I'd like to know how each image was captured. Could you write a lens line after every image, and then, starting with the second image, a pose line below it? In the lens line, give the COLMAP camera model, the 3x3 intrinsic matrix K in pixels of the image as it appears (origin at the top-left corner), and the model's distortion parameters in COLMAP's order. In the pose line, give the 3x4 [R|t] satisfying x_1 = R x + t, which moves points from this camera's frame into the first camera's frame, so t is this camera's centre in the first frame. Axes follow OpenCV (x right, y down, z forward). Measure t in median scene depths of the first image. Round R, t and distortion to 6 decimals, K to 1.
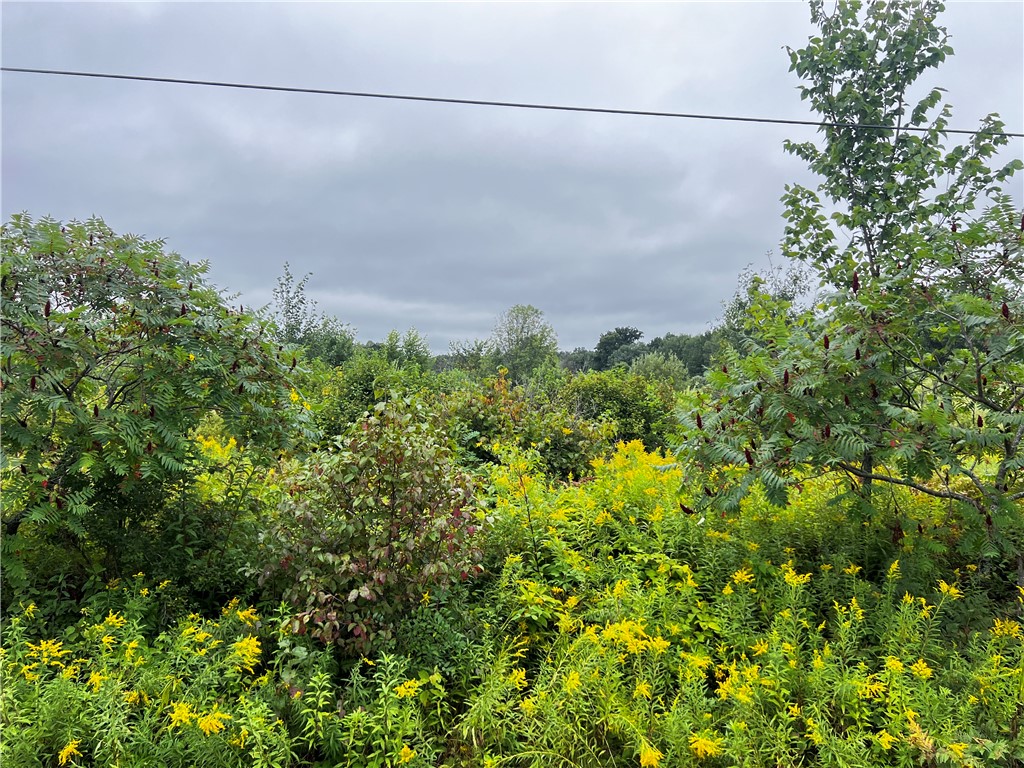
lens RADIAL K [[749.4, 0, 508.8], [0, 749.4, 384.7], [0, 0, 1]] dist [0.042162, -0.051979]
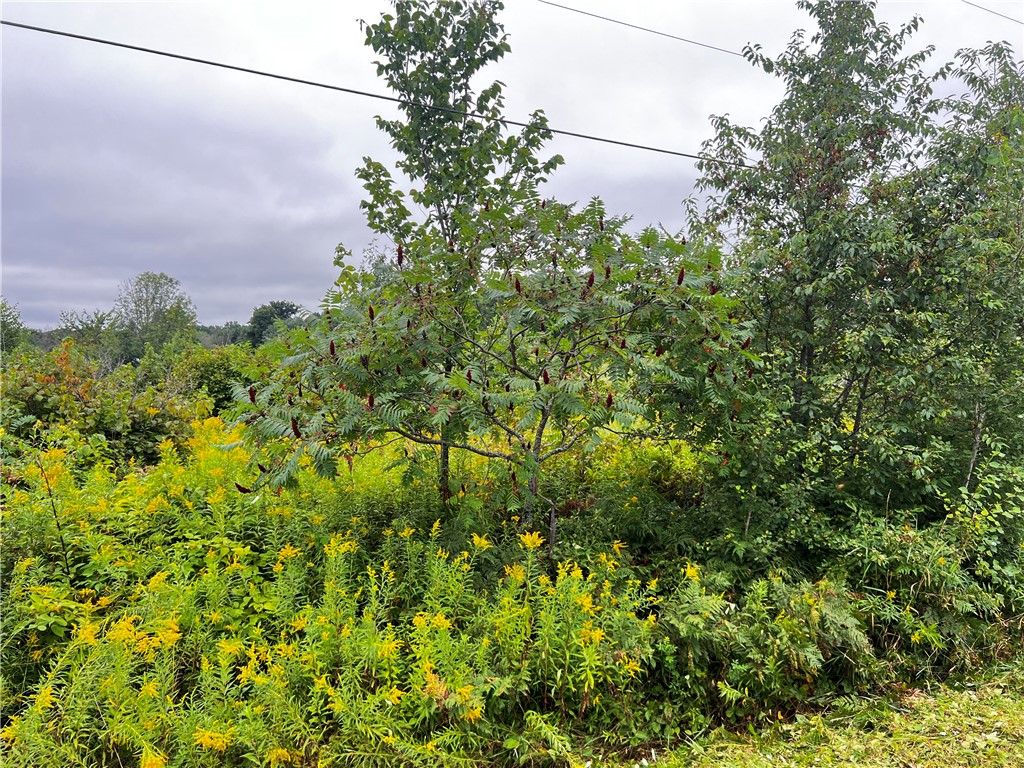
lens RADIAL K [[749.4, 0, 505.7], [0, 749.4, 374.0], [0, 0, 1]] dist [0.042162, -0.051979]
pose [[0.918077, -0.019485, 0.395922, 0.142031], [0.012529, 0.999719, 0.020147, 0.005899], [-0.396203, -0.013536, 0.918063, -0.001251]]
